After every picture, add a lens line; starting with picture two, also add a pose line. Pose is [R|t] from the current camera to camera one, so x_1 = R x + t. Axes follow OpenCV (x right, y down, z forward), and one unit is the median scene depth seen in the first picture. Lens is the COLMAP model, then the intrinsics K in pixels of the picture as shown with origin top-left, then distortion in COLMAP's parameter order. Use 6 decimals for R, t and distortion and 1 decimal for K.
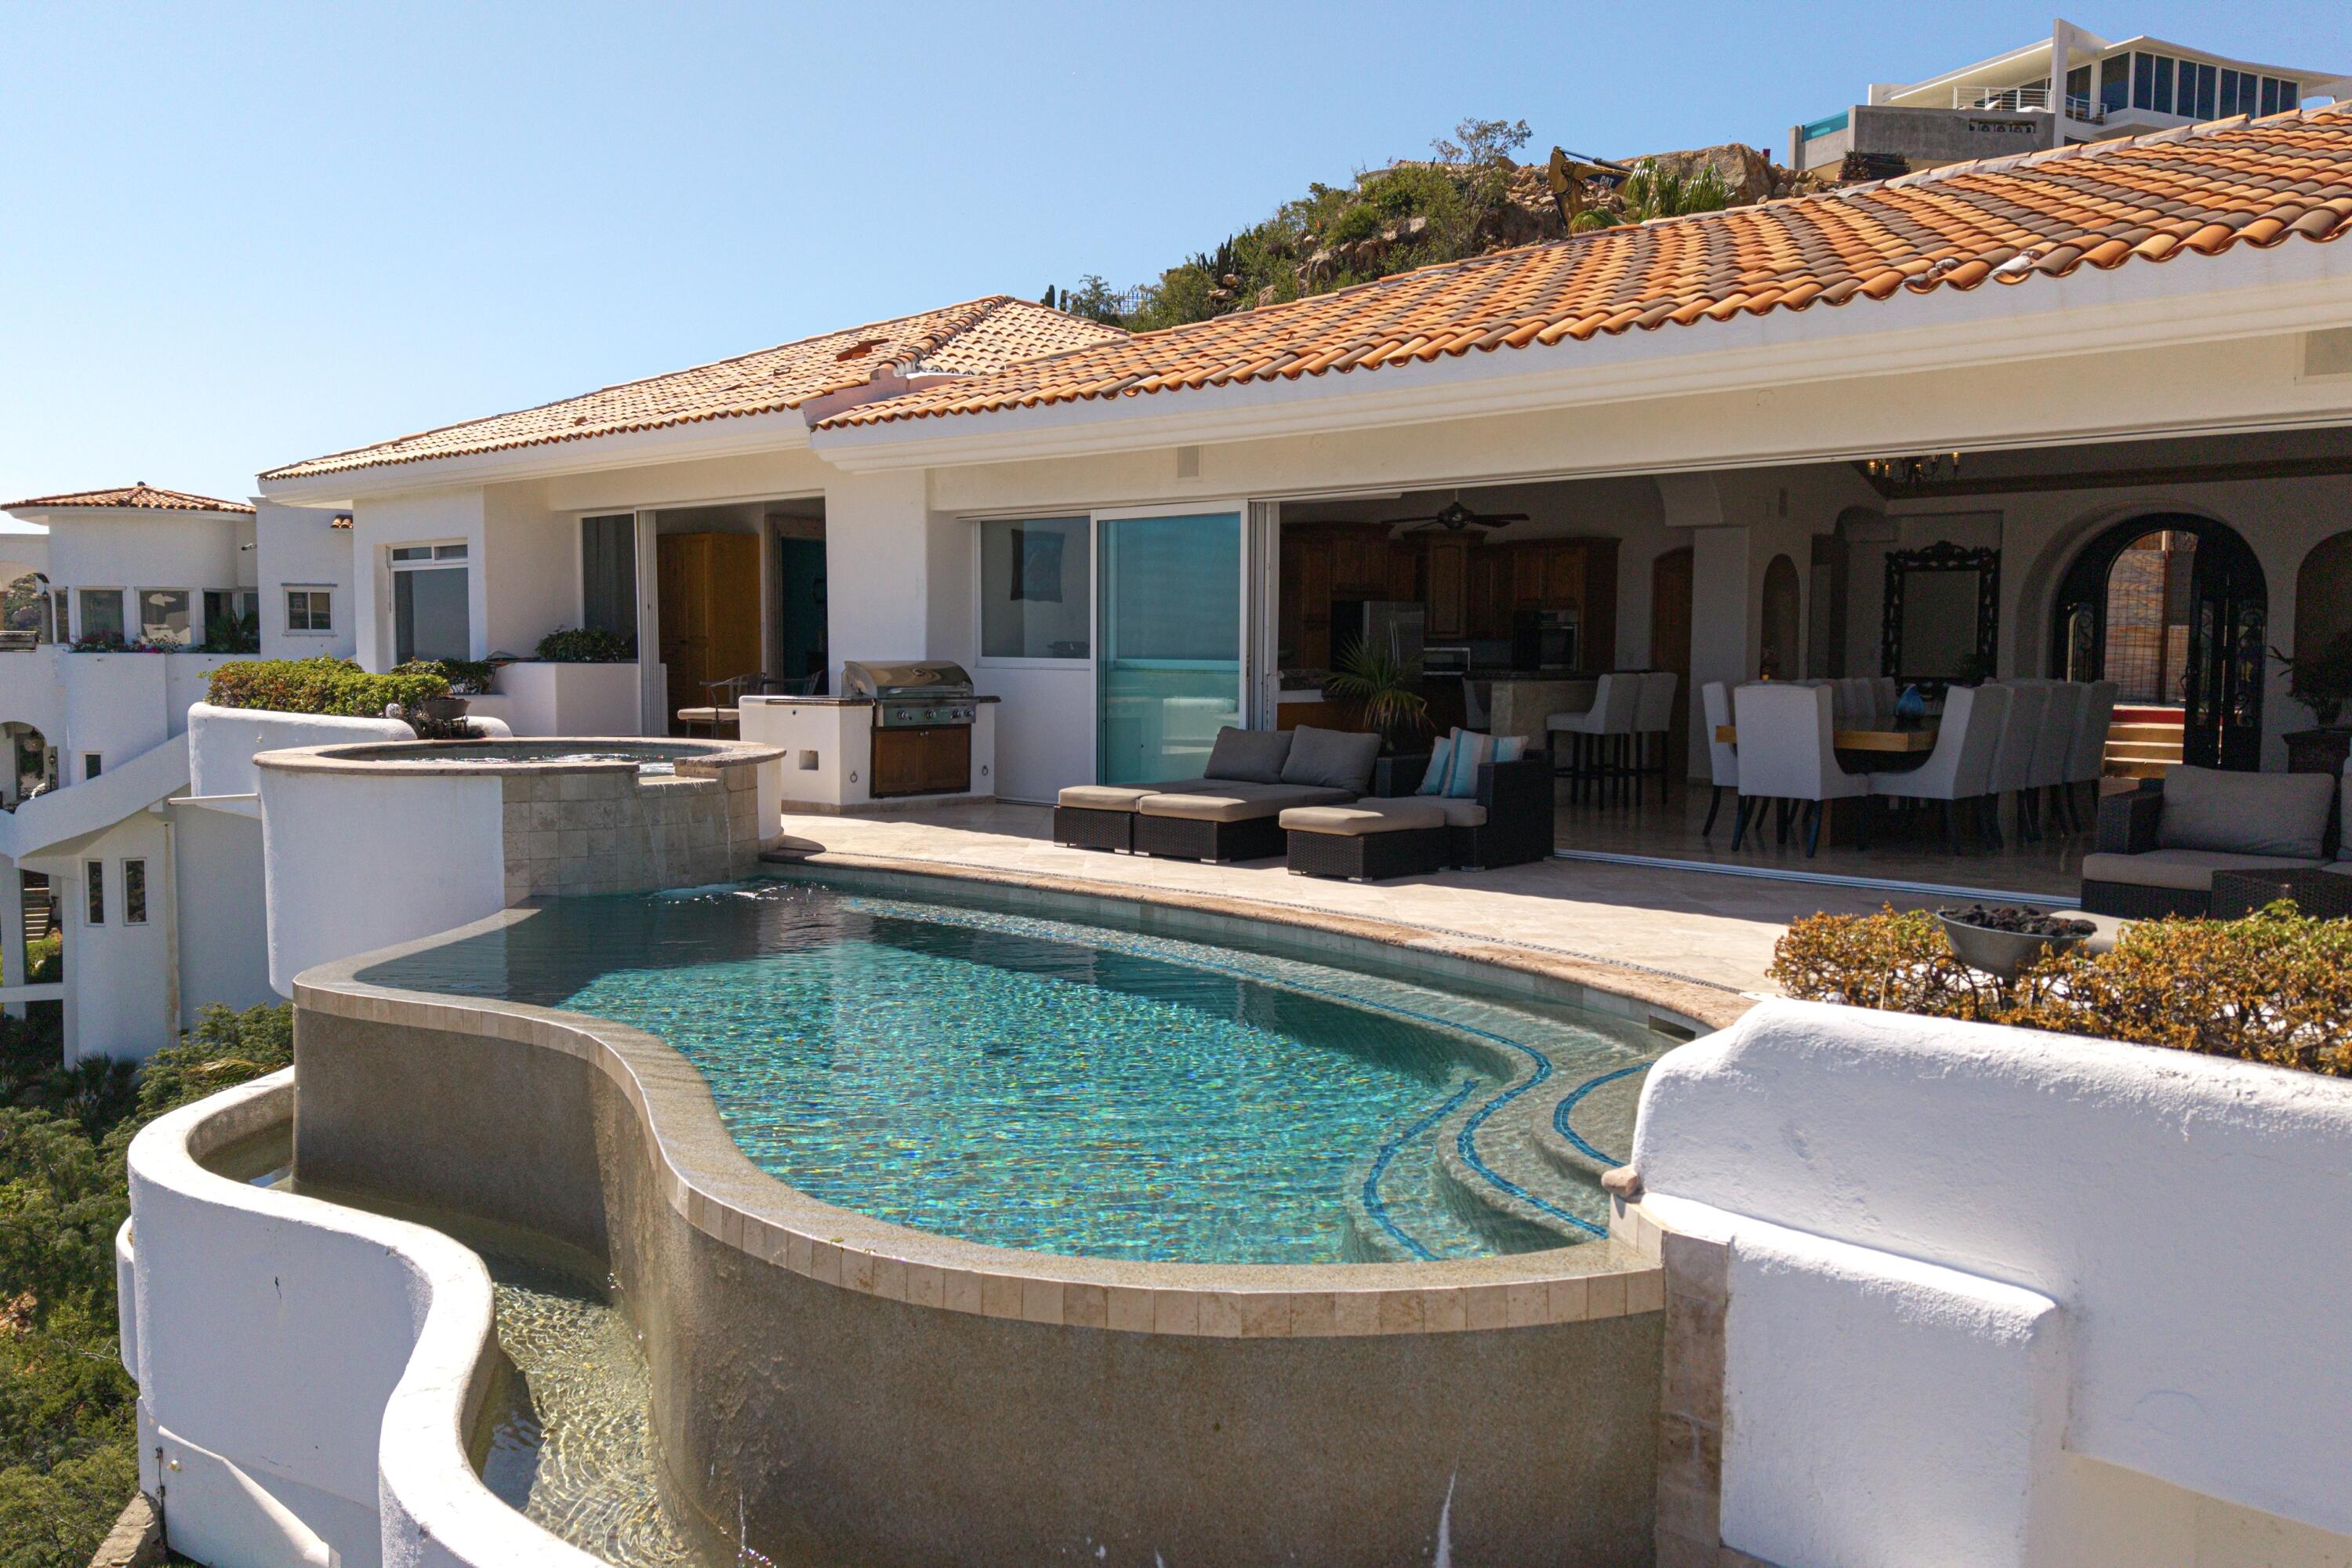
lens RADIAL K [[1797.7, 0, 1176.0], [0, 1797.7, 784.0], [0, 0, 1]] dist [0.051548, -0.067318]
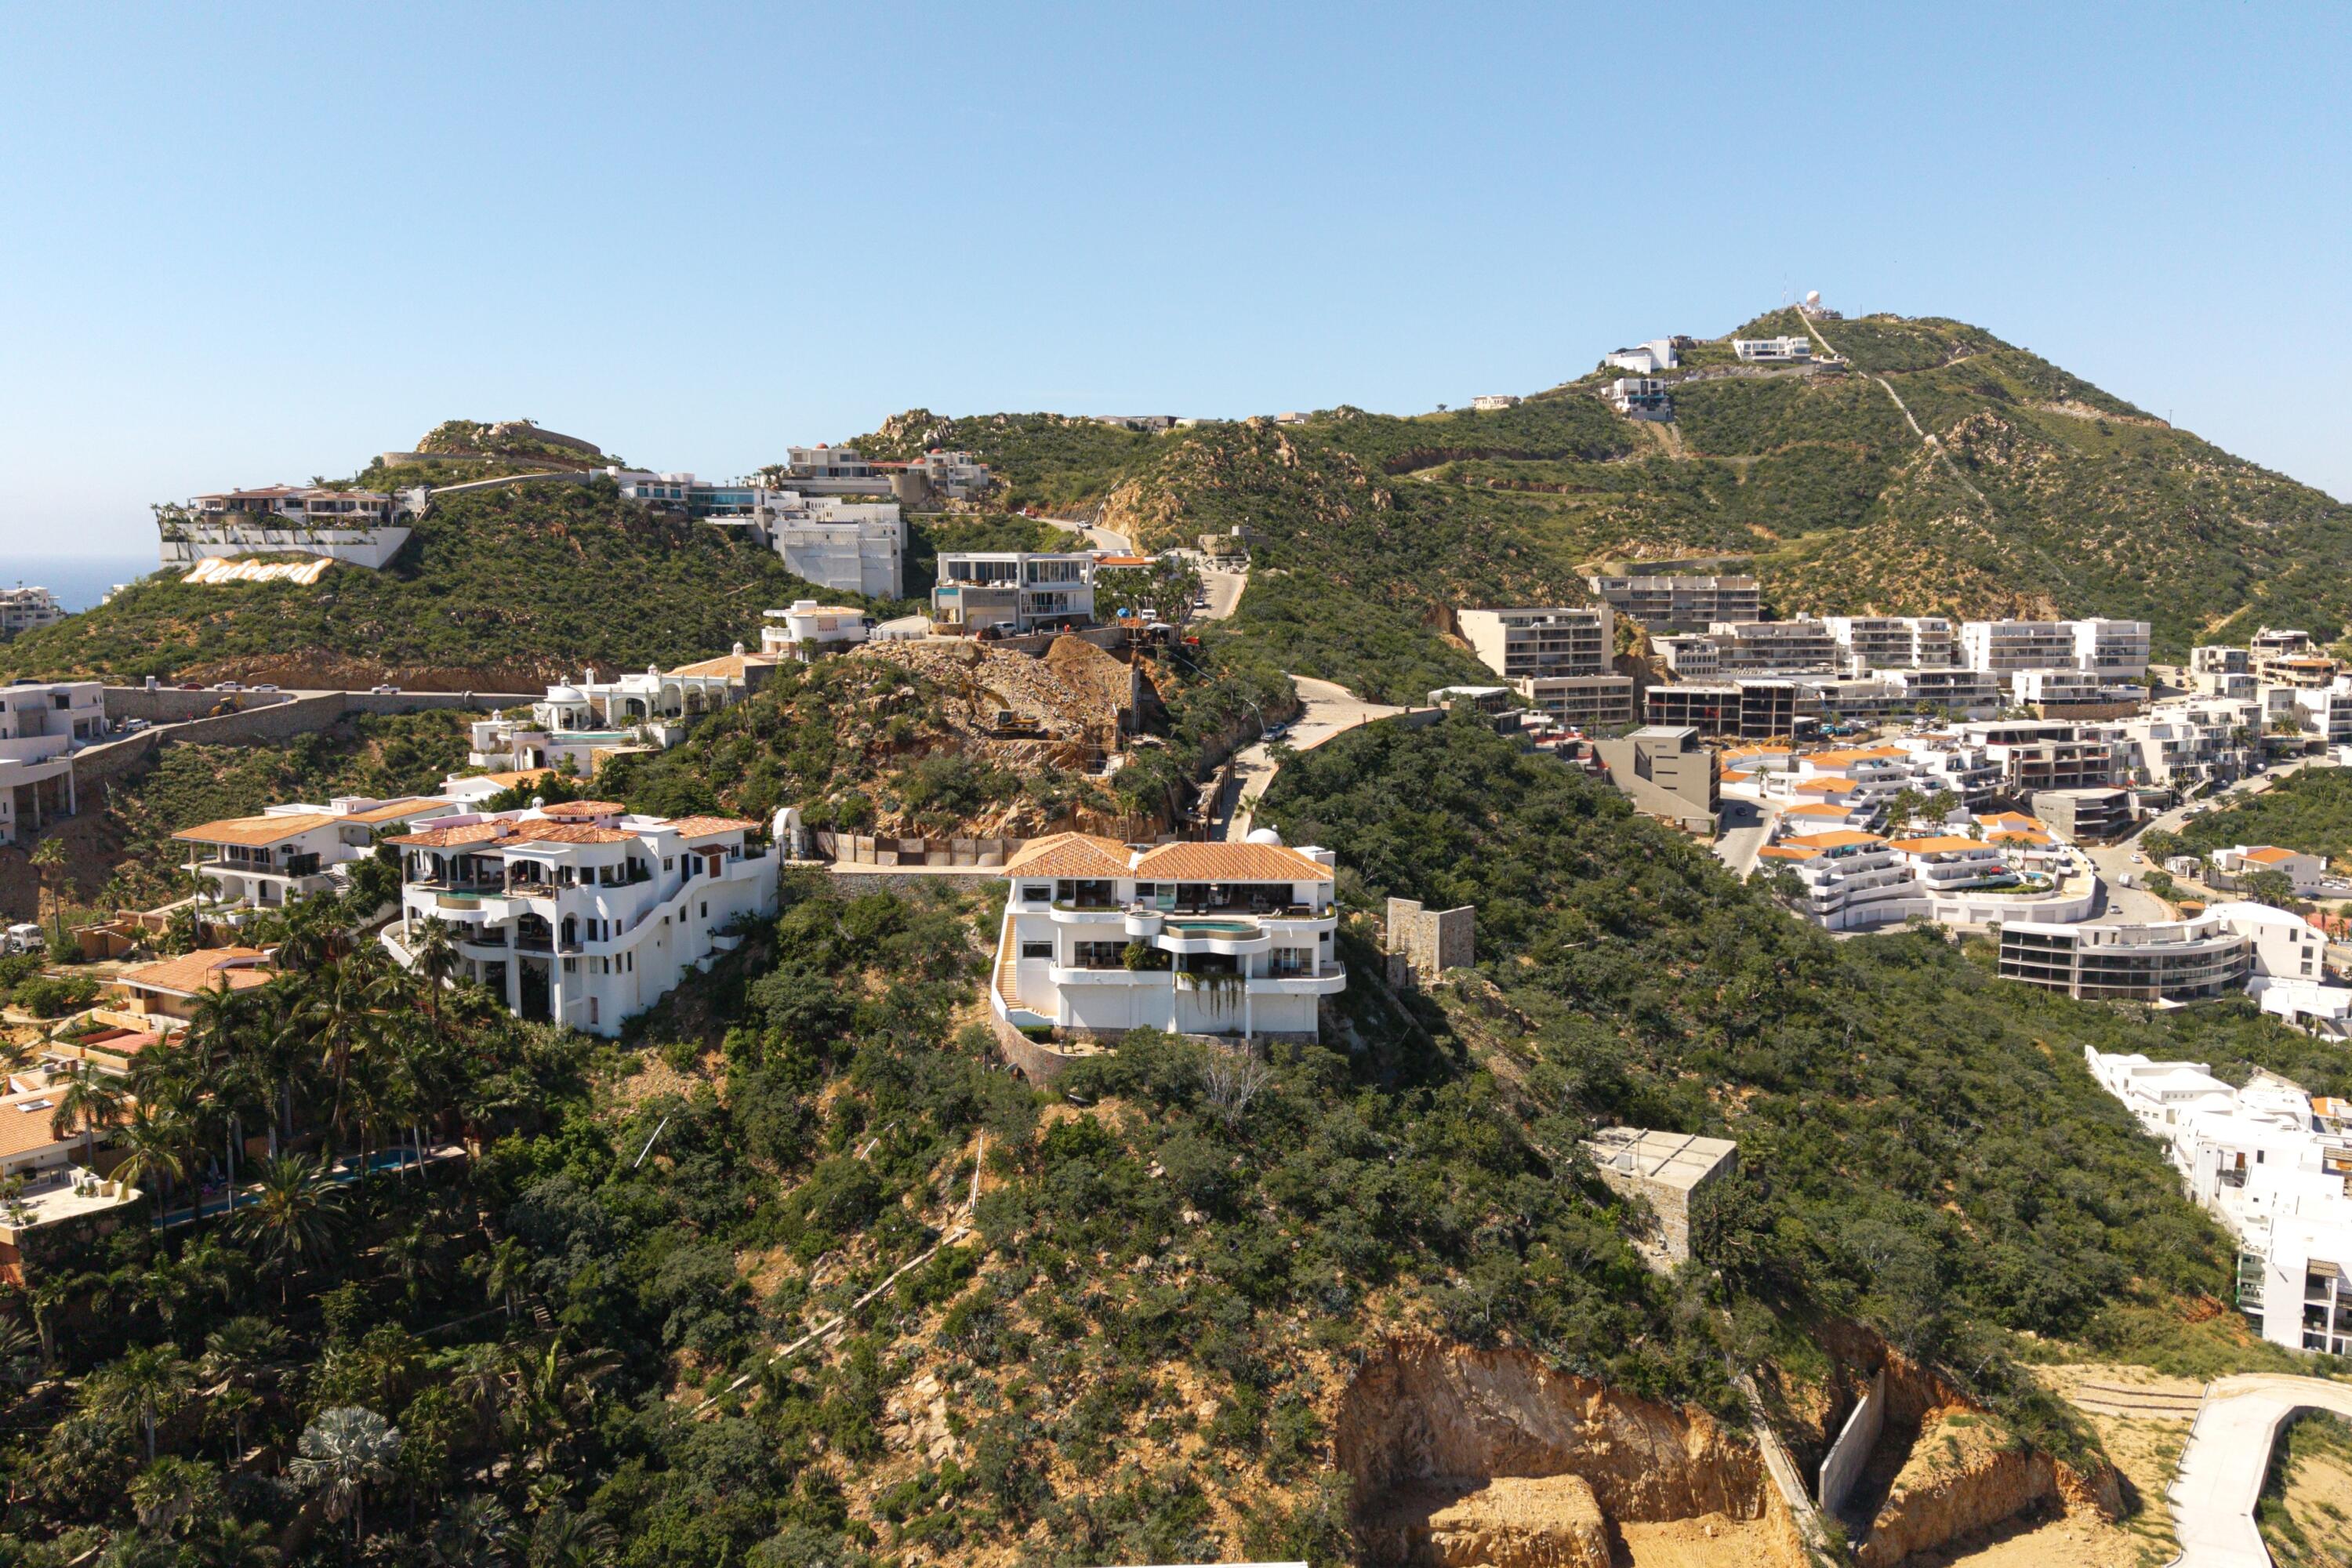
lens RADIAL K [[1782.7, 0, 1143.1], [0, 1782.7, 778.3], [0, 0, 1]] dist [0.076440, -0.123491]
pose [[0.770075, -0.093176, 0.631113, -5.901323], [0.065494, 0.995596, 0.067073, -1.345776], [-0.634583, -0.010317, 0.772786, -6.334359]]
